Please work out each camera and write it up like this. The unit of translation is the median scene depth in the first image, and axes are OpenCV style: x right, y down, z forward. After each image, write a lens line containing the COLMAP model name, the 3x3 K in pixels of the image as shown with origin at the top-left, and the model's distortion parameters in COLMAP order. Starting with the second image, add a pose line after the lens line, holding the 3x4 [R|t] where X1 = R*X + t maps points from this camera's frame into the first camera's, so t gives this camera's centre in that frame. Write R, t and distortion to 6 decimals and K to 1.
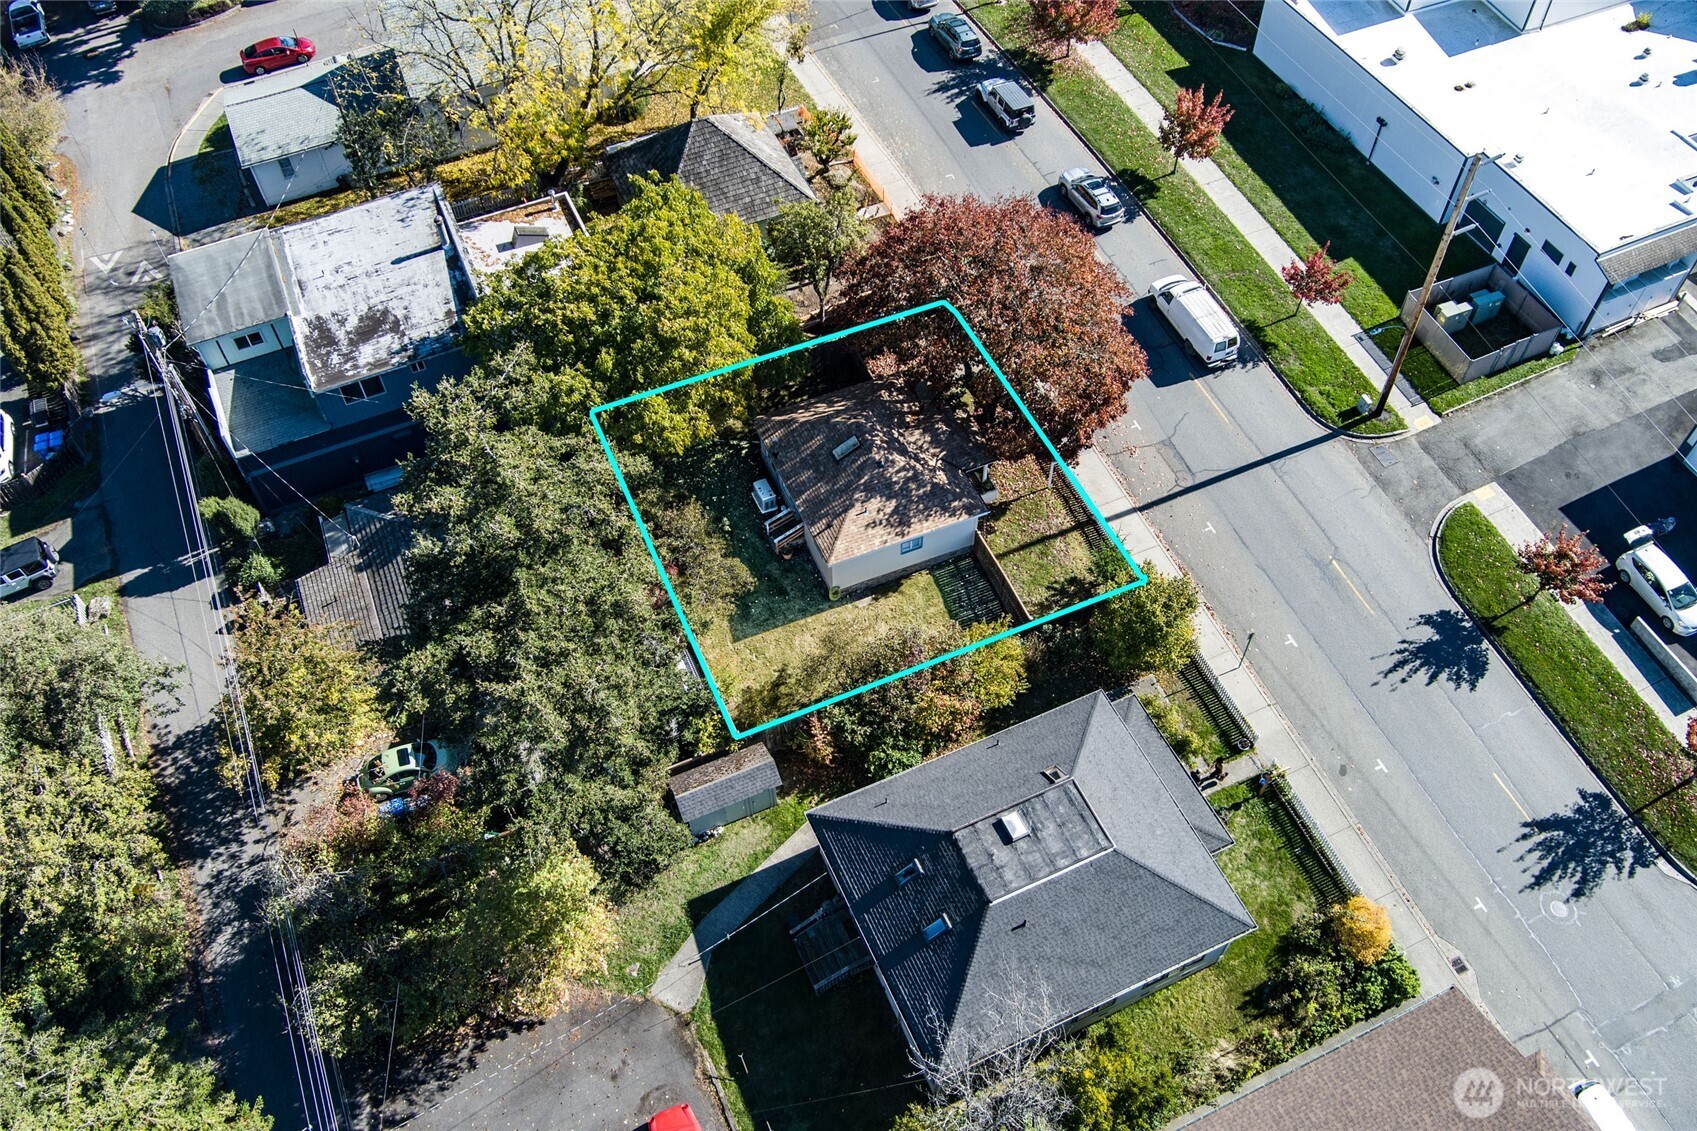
lens RADIAL K [[1165.9, 0, 847.1], [0, 1165.9, 664.3], [0, 0, 1]] dist [-0.063734, 0.037783]
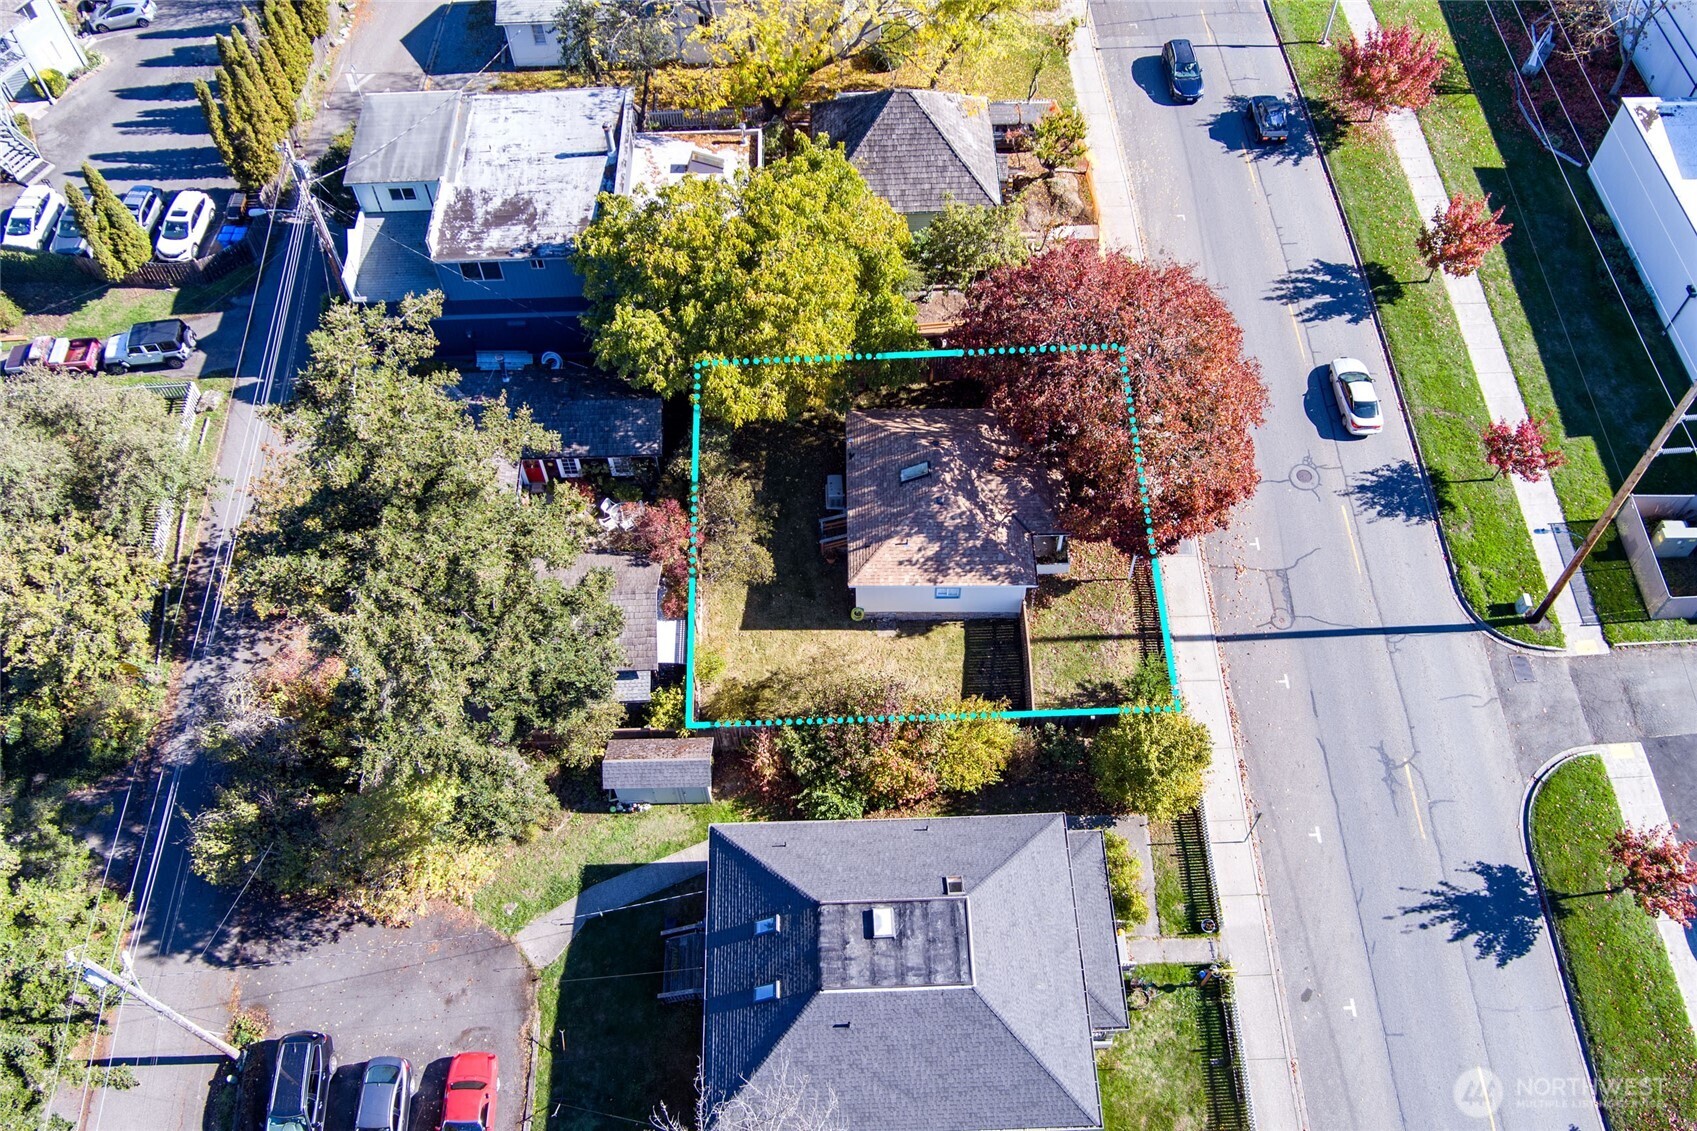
lens RADIAL K [[1168.3, 0, 853.7], [0, 1168.3, 662.5], [0, 0, 1]] dist [-0.034889, 0.003734]
pose [[0.925168, 0.333723, -0.180813, 0.175269], [-0.327102, 0.942669, 0.066178, -0.087943], [0.192532, -0.002082, 0.981288, 0.064035]]
